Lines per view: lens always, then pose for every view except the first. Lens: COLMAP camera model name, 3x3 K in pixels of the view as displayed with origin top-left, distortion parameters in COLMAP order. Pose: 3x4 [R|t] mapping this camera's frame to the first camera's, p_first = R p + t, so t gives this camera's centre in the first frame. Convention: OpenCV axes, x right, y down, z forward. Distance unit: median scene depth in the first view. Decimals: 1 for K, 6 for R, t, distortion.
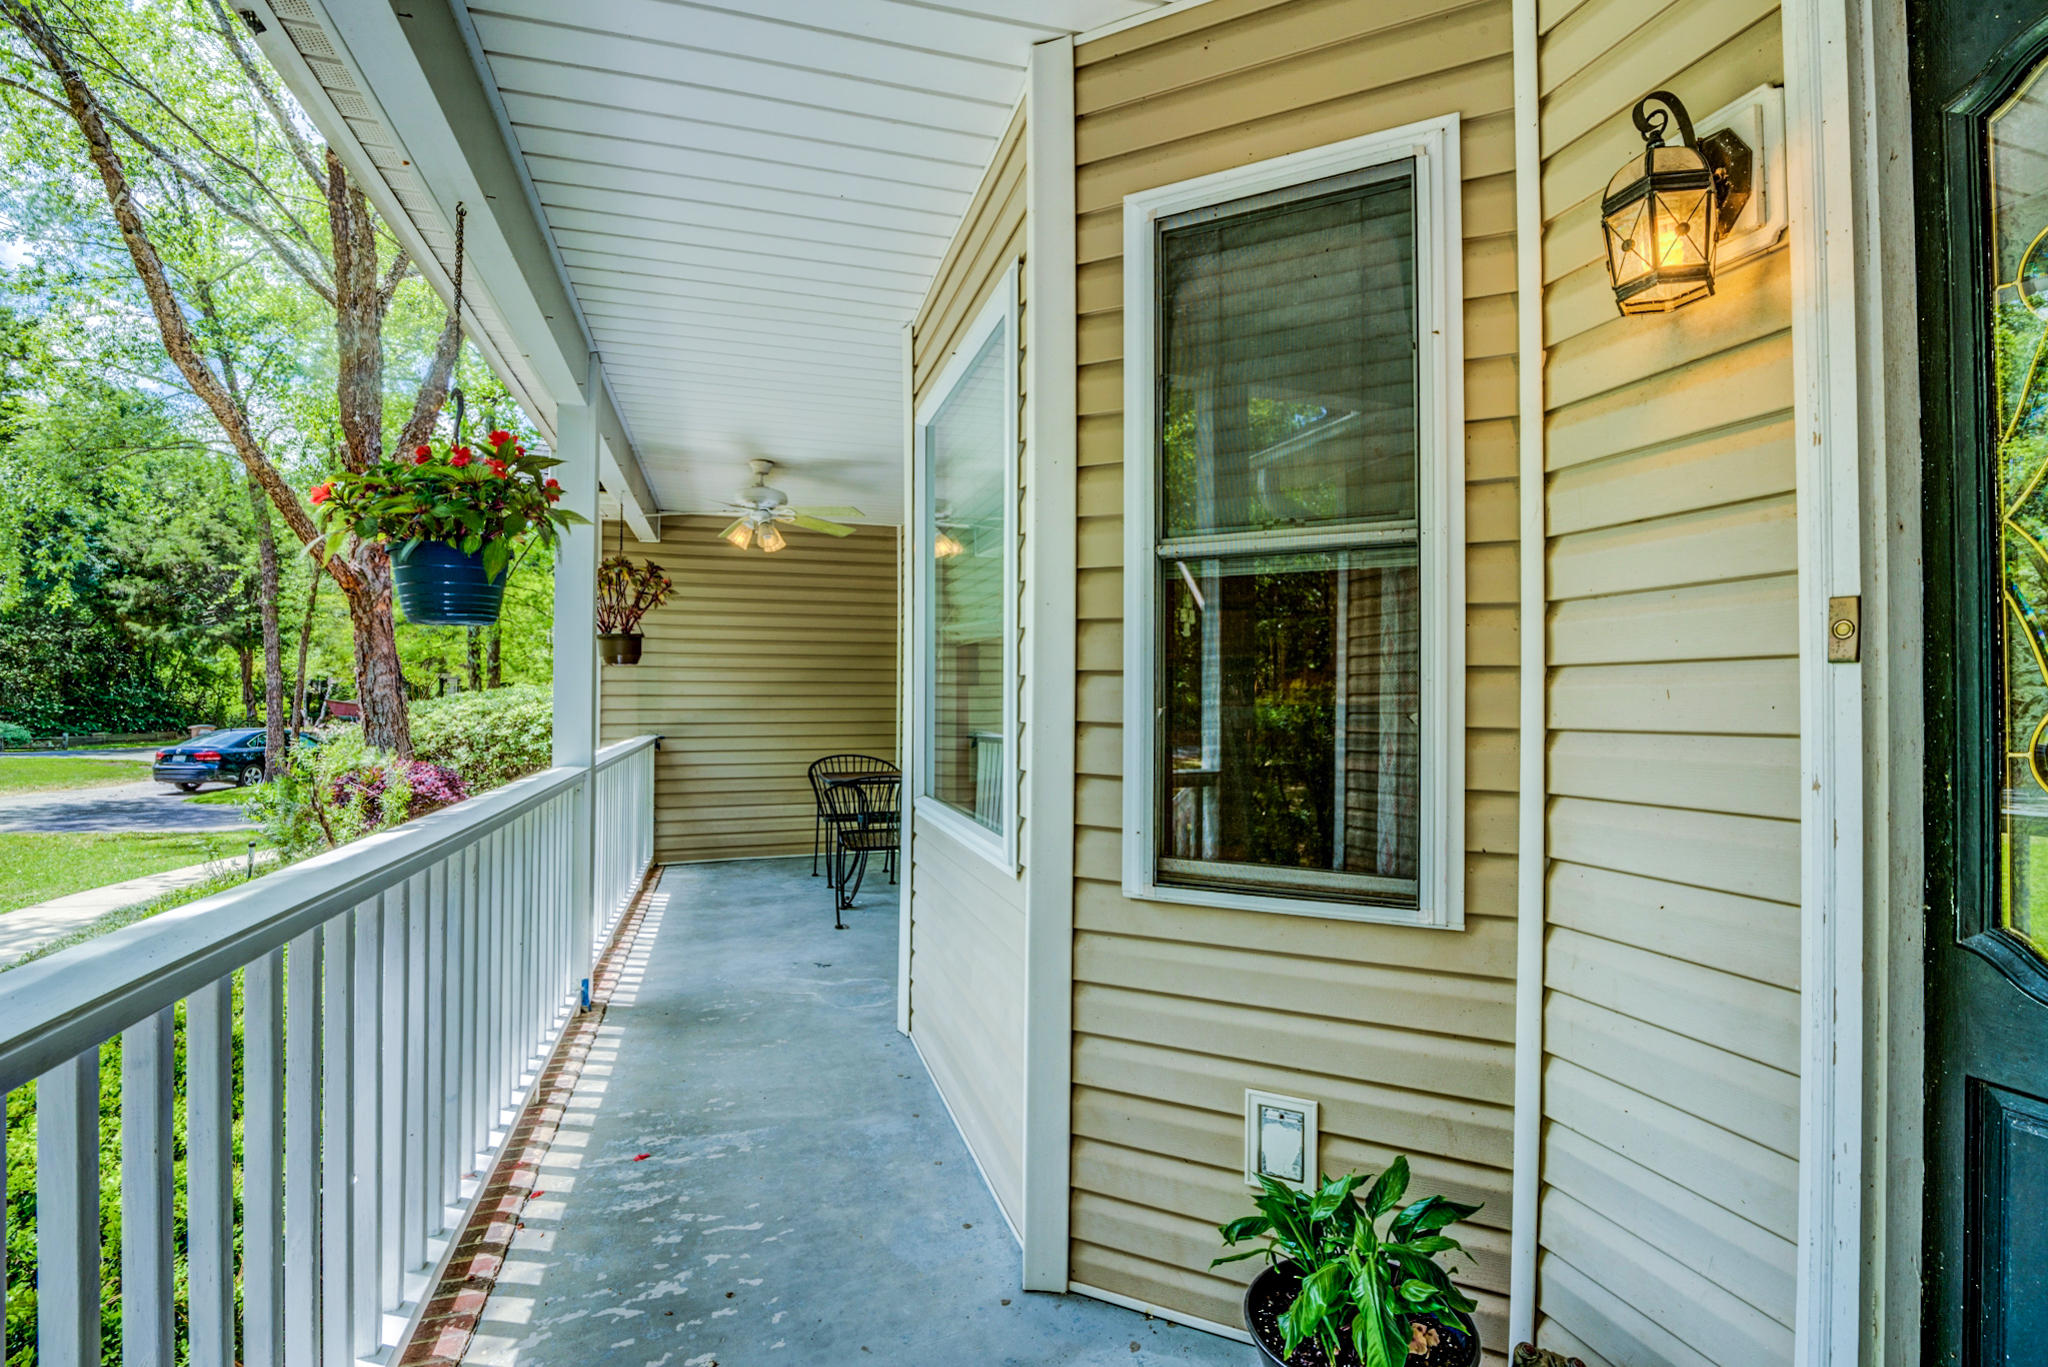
lens RADIAL K [[936.0, 0, 1020.9], [0, 936.0, 688.6], [0, 0, 1]] dist [-0.005683, -0.000018]
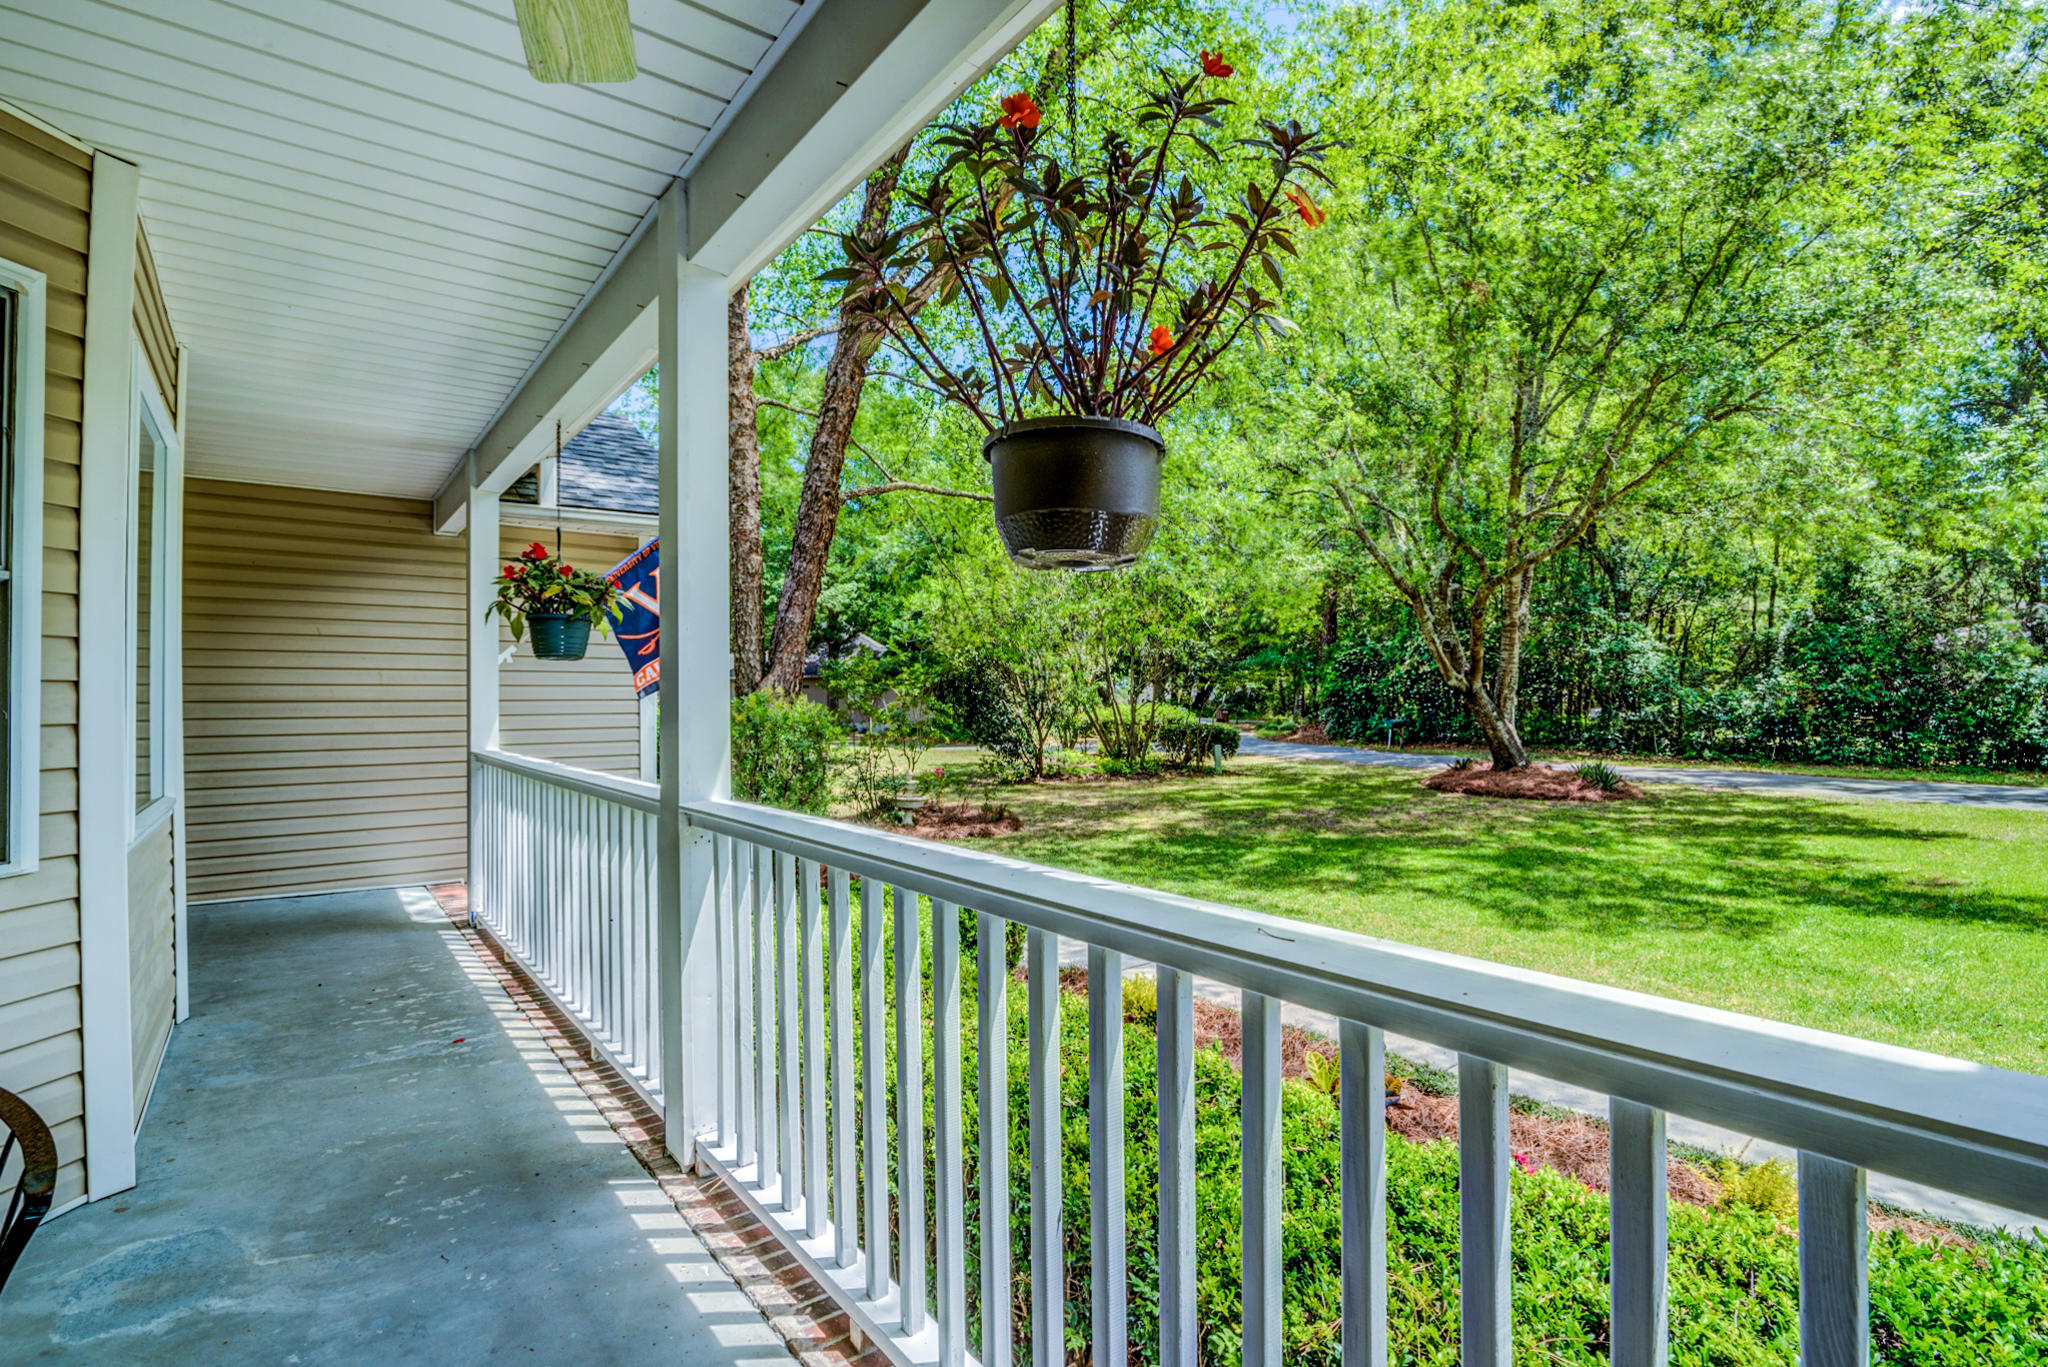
lens RADIAL K [[936.0, 0, 1023.4], [0, 936.0, 686.8], [0, 0, 1]] dist [-0.005683, -0.000018]
pose [[-0.930544, 0.009375, -0.366061, -0.597180], [0.017001, 0.999700, -0.017615, 0.018062], [0.365786, -0.022615, -0.930424, 2.273714]]
